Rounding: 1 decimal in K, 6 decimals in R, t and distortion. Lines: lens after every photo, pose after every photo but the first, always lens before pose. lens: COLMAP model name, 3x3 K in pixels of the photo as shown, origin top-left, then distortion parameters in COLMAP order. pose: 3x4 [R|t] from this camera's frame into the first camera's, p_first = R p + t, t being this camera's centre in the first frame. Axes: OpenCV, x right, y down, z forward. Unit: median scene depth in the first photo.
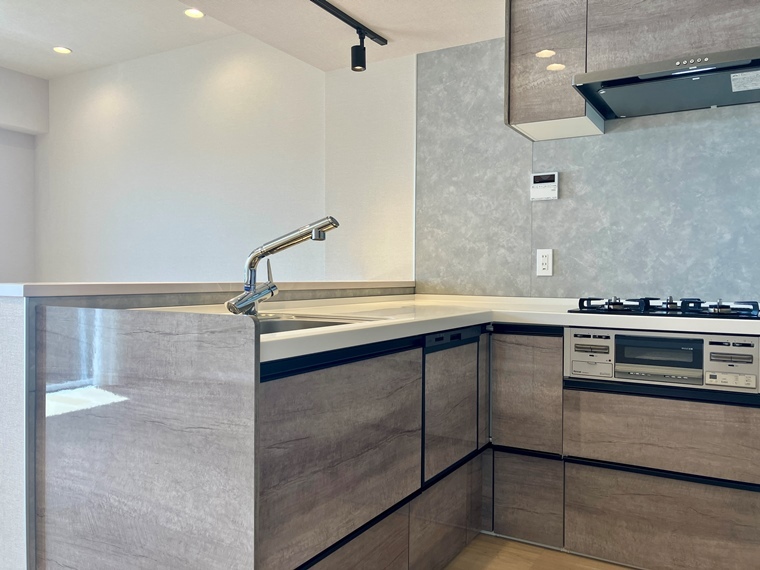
lens RADIAL K [[628.5, 0, 379.5], [0, 628.5, 284.5], [0, 0, 1]] dist [0.049414, -0.037236]
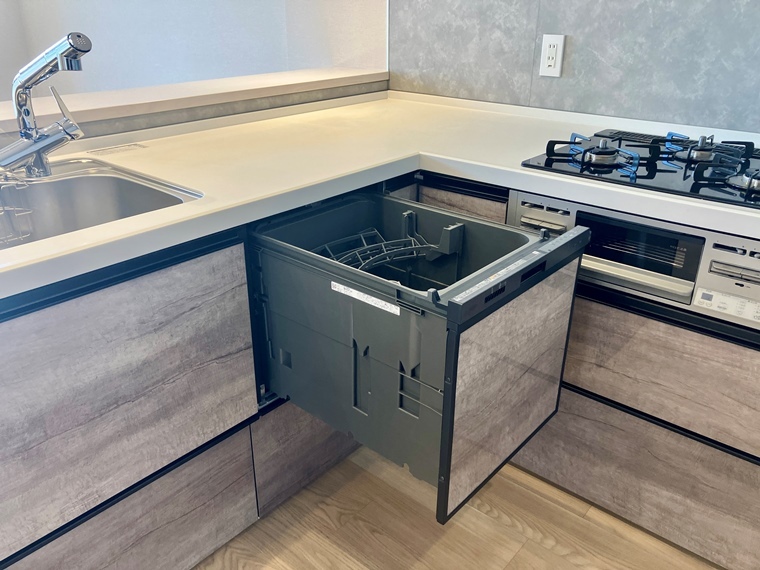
lens RADIAL K [[628.5, 0, 377.2], [0, 628.5, 283.4], [0, 0, 1]] dist [0.049414, -0.037236]
pose [[0.982425, 0.071985, -0.172221, 0.275493], [0.002940, 0.916565, 0.399875, -0.108559], [0.186637, -0.393353, 0.900244, 0.331808]]
